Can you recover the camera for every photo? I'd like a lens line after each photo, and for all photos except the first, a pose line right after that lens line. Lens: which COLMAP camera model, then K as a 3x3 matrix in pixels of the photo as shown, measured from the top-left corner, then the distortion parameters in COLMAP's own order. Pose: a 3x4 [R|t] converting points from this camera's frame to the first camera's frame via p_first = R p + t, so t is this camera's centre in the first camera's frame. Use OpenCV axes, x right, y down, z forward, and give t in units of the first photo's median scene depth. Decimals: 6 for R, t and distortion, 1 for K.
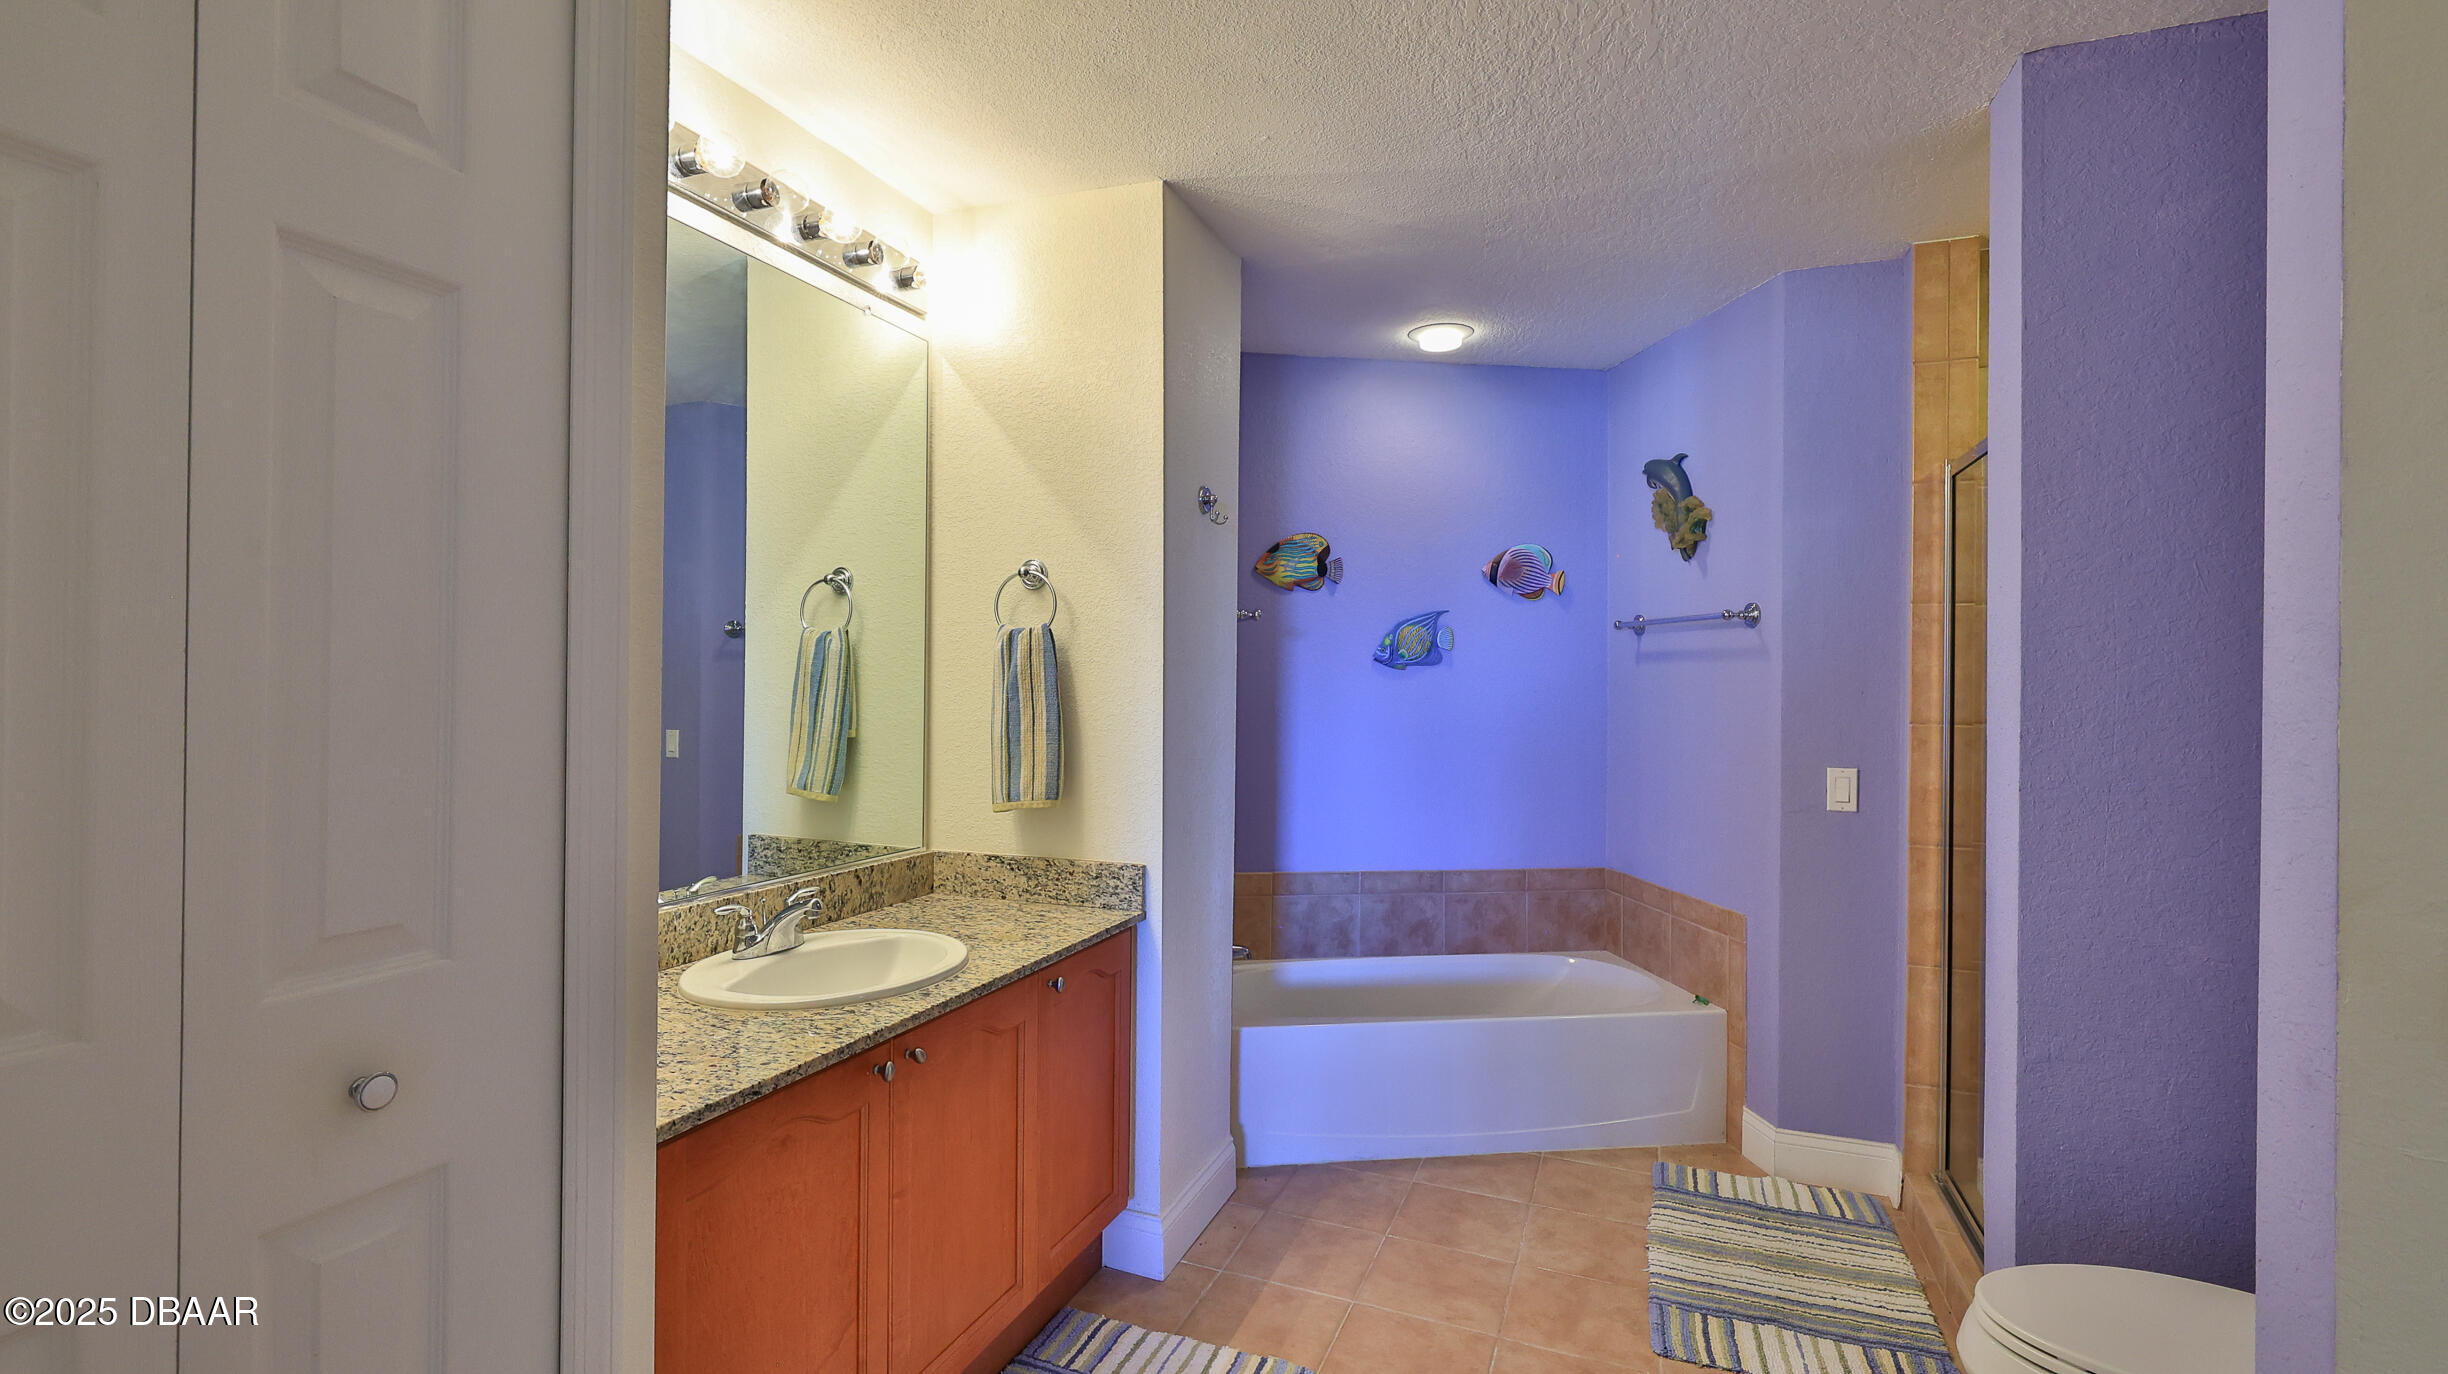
lens RADIAL K [[1083.4, 0, 1224.0], [0, 1083.4, 687.0], [0, 0, 1]] dist [0.000334, 0.000152]
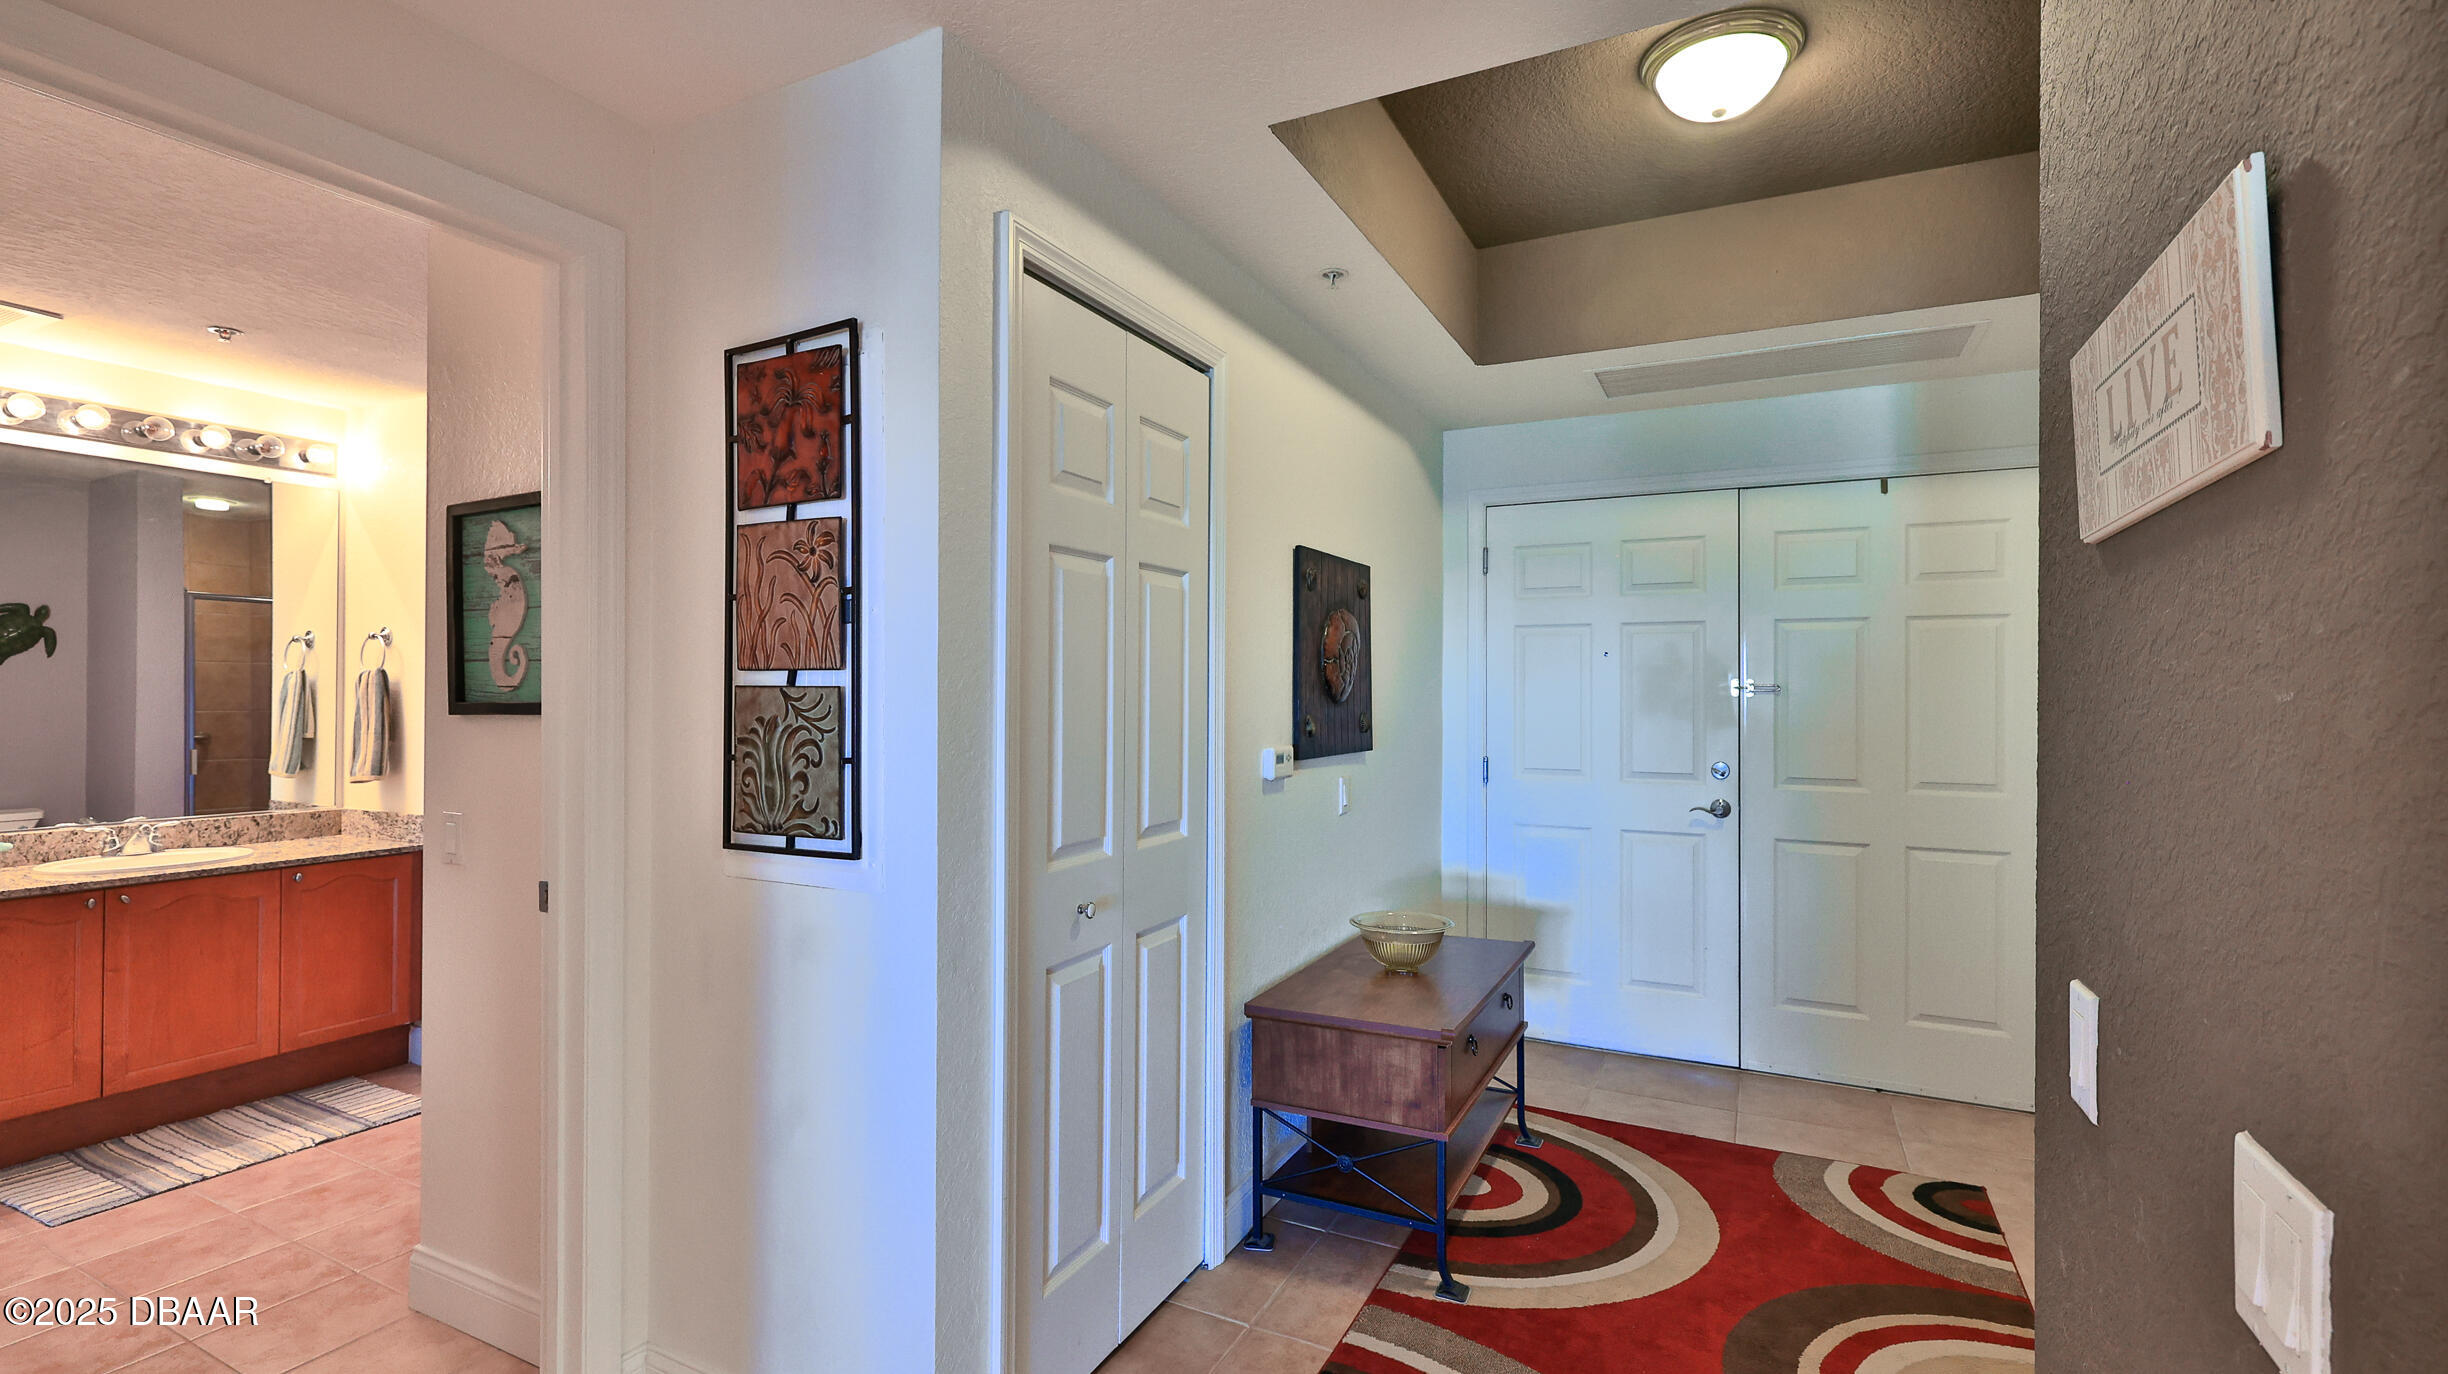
lens RADIAL K [[1083.4, 0, 1224.0], [0, 1083.4, 687.0], [0, 0, 1]] dist [0.000334, 0.000152]
pose [[0.995228, -0.002824, -0.097538, 1.231926], [0.002660, 0.999995, -0.001817, -0.023097], [0.097543, 0.001549, 0.995230, -0.489856]]
